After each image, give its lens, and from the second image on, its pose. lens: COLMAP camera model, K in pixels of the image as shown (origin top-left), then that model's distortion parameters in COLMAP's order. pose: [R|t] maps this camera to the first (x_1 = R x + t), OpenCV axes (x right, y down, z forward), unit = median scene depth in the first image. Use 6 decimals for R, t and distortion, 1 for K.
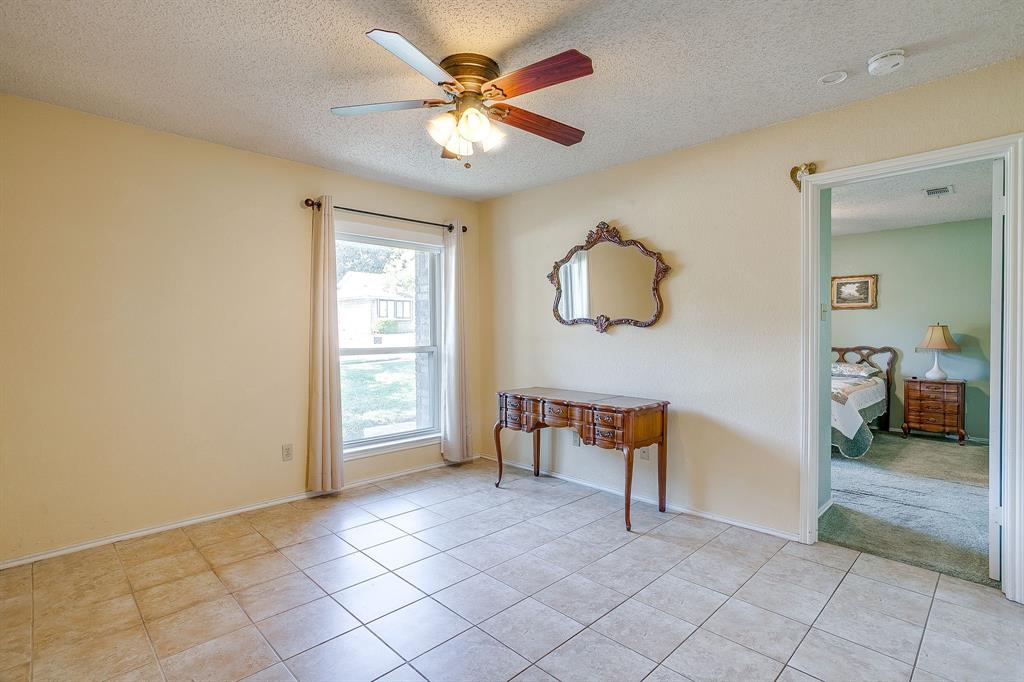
lens RADIAL K [[498.4, 0, 512.1], [0, 498.4, 335.6], [0, 0, 1]] dist [-0.059642, 0.037970]
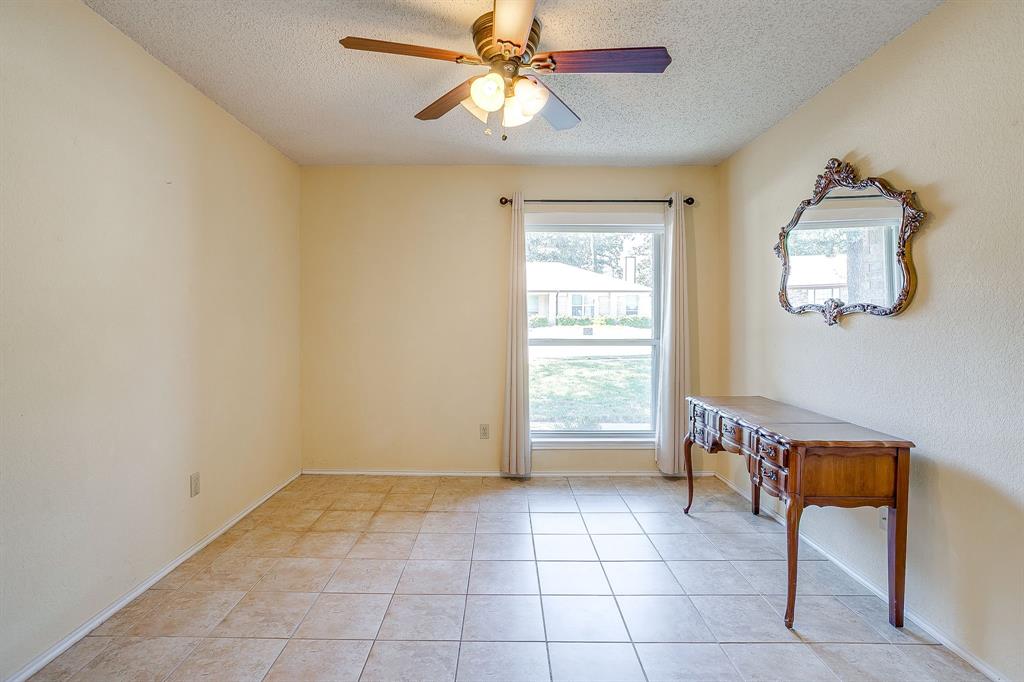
lens RADIAL K [[504.0, 0, 500.5], [0, 504.0, 333.1], [0, 0, 1]] dist [-0.061243, 0.038085]
pose [[0.705147, 0.018025, -0.708832, 0.367755], [-0.010033, 0.999830, 0.015444, -0.000736], [0.708990, -0.003778, 0.705208, 0.233793]]
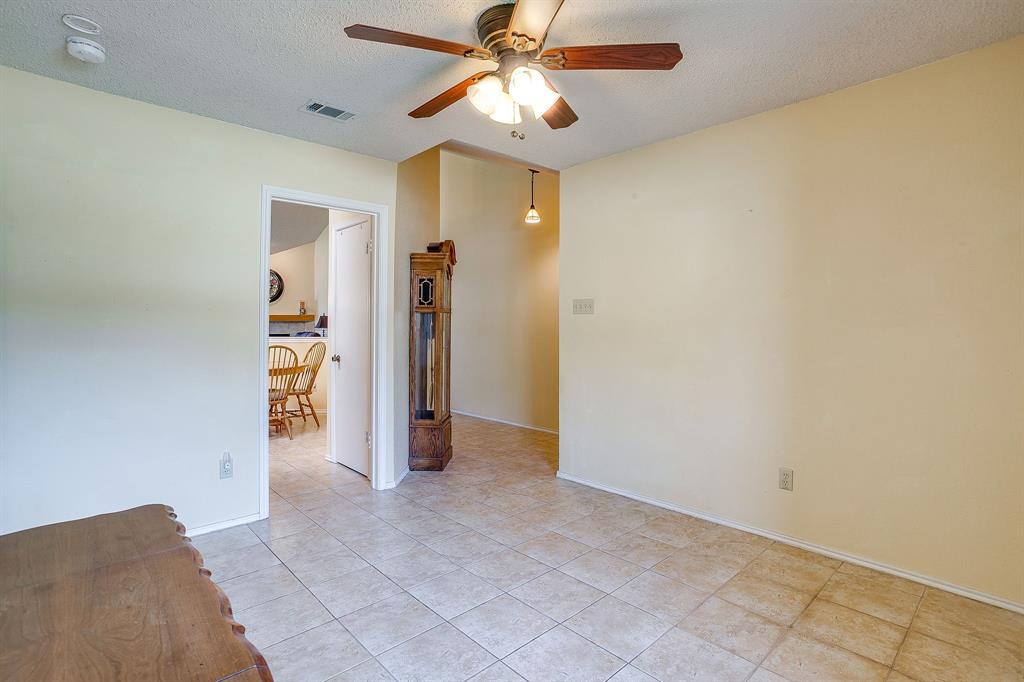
lens RADIAL K [[502.2, 0, 512.5], [0, 502.2, 317.2], [0, 0, 1]] dist [-0.055066, 0.032247]
pose [[-0.999373, 0.002427, 0.035322, -0.076597], [0.002279, 0.999988, -0.004241, -0.011500], [-0.035332, -0.004158, -0.999367, 1.237930]]
